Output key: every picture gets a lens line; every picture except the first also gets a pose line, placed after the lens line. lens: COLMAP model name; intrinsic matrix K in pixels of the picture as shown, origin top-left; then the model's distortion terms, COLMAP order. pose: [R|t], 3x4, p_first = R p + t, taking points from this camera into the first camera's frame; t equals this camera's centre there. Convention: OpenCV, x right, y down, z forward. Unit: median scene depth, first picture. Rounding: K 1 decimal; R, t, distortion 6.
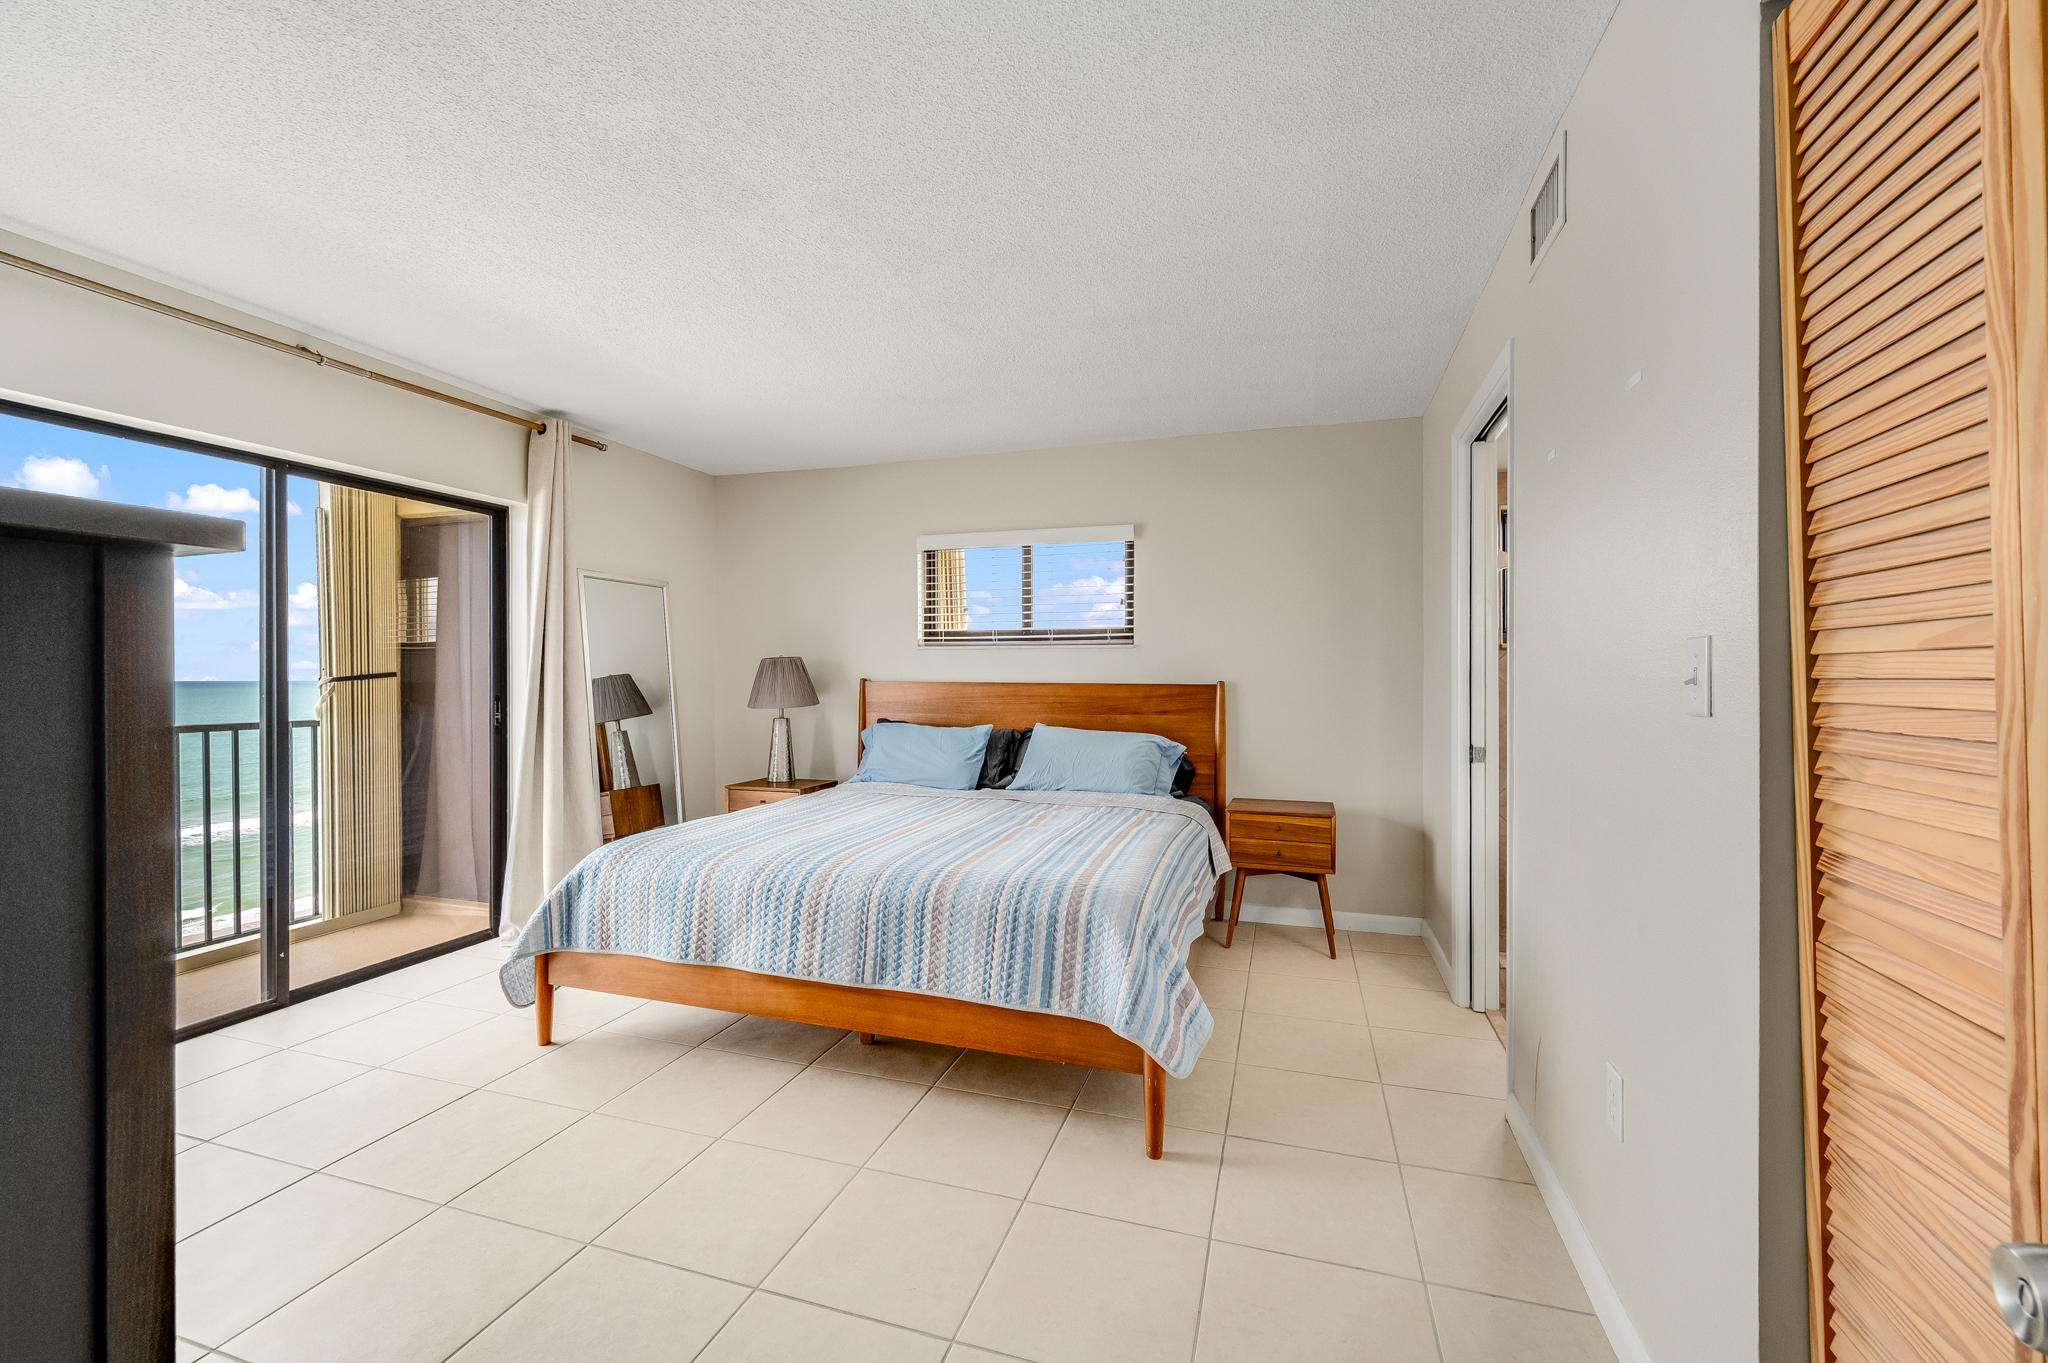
lens RADIAL K [[830.0, 0, 1024.0], [0, 830.0, 681.5], [0, 0, 1]] dist [-0.000460, 0.000188]
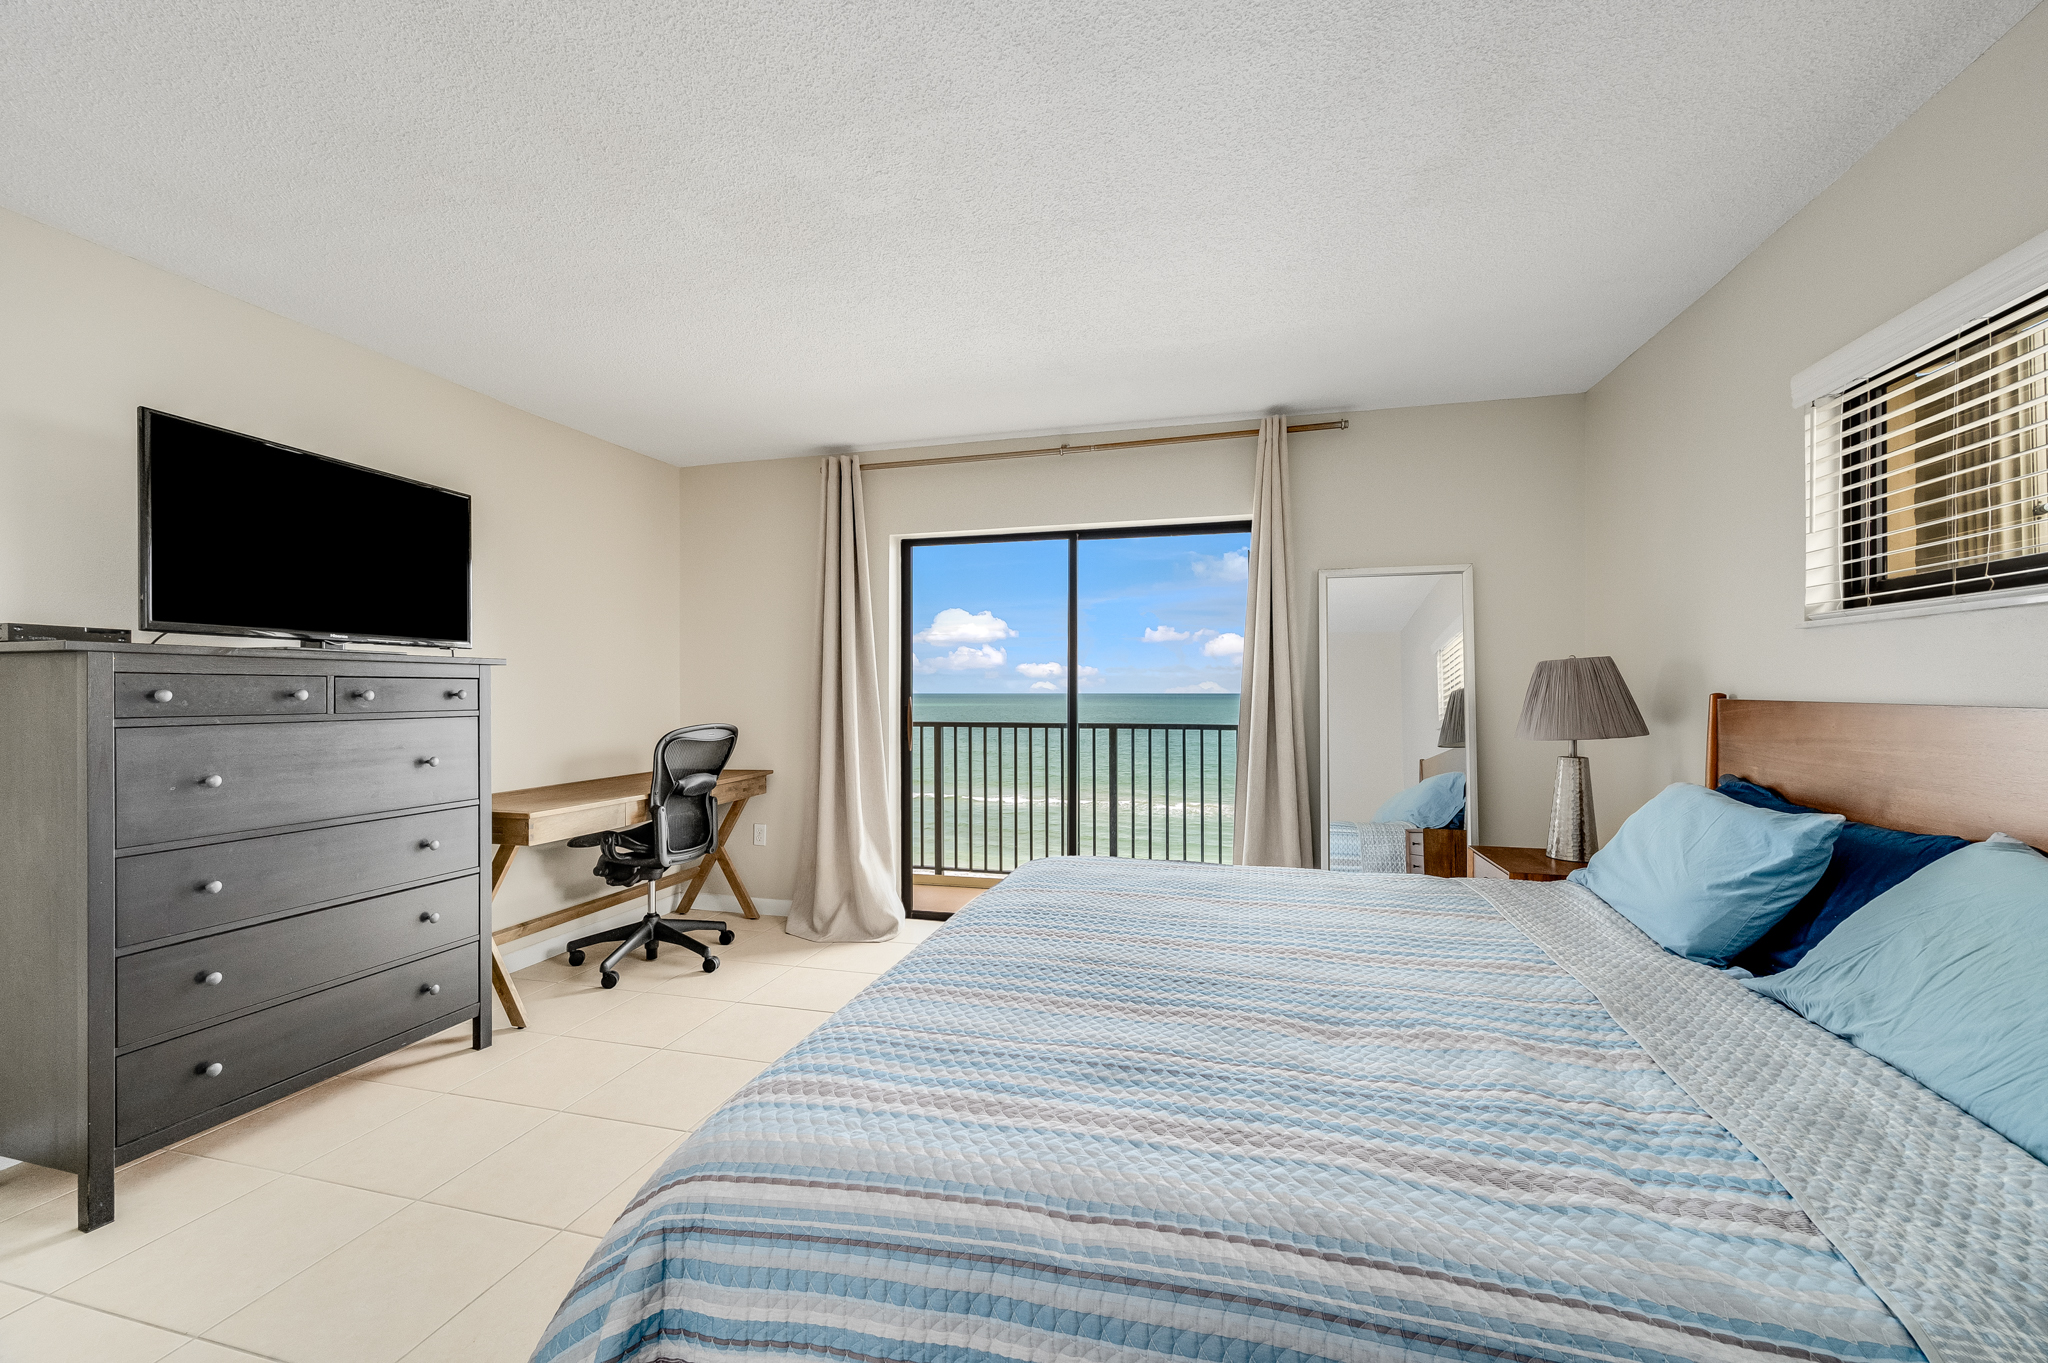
lens RADIAL K [[830.0, 0, 1024.0], [0, 830.0, 681.5], [0, 0, 1]] dist [-0.000460, 0.000188]
pose [[0.094466, -0.018078, -0.995364, 0.307340], [-0.001882, 0.999830, -0.018338, 0.000174], [0.995526, 0.003606, 0.094416, 0.582222]]
